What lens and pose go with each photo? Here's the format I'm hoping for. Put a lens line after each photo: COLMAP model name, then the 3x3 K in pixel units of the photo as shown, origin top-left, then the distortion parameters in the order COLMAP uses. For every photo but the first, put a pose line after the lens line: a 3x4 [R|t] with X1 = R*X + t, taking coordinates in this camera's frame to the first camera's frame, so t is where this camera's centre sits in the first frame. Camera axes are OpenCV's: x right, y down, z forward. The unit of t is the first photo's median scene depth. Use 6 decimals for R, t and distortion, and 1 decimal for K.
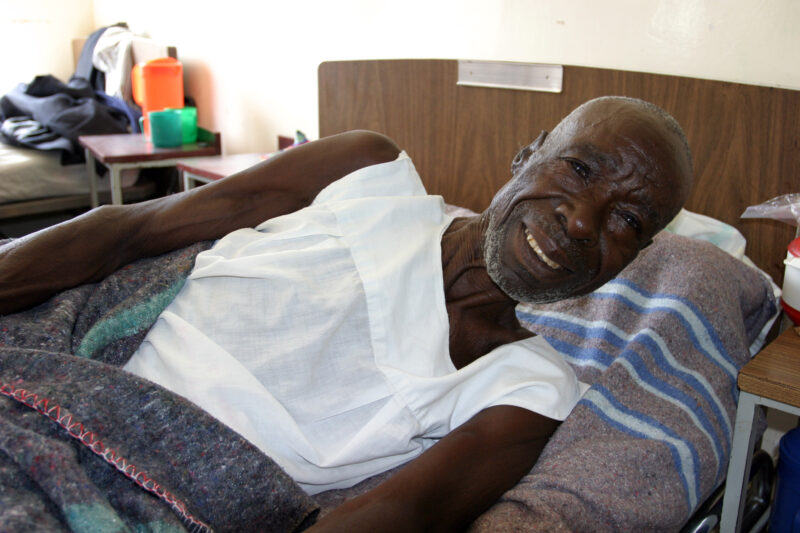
lens RADIAL K [[831.3, 0, 400.0], [0, 831.3, 266.5], [0, 0, 1]] dist [-0.012042, -0.006738]
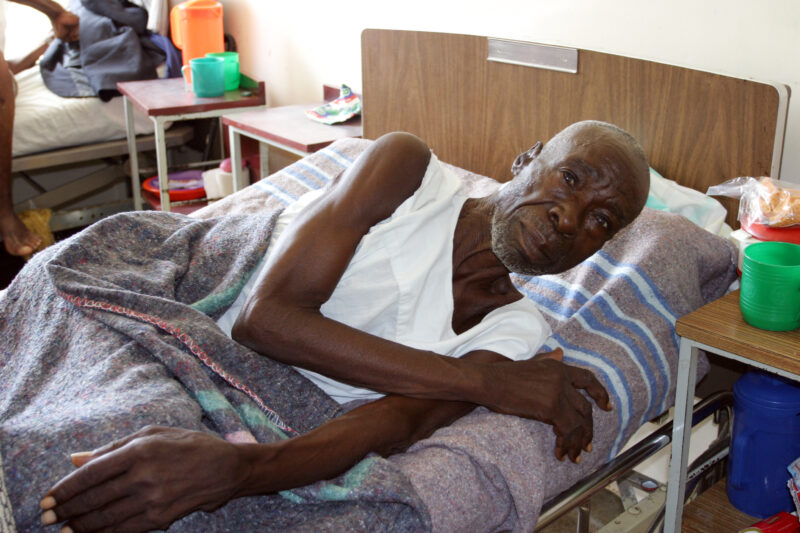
lens RADIAL K [[1117.8, 0, 400.0], [0, 1117.8, 266.5], [0, 0, 1]] dist [0.012334, 0.017133]
pose [[0.996984, 0.005885, -0.077389, 0.076307], [-0.001231, 0.998195, 0.060049, -0.042061], [0.077603, -0.059773, 0.995191, -0.518024]]
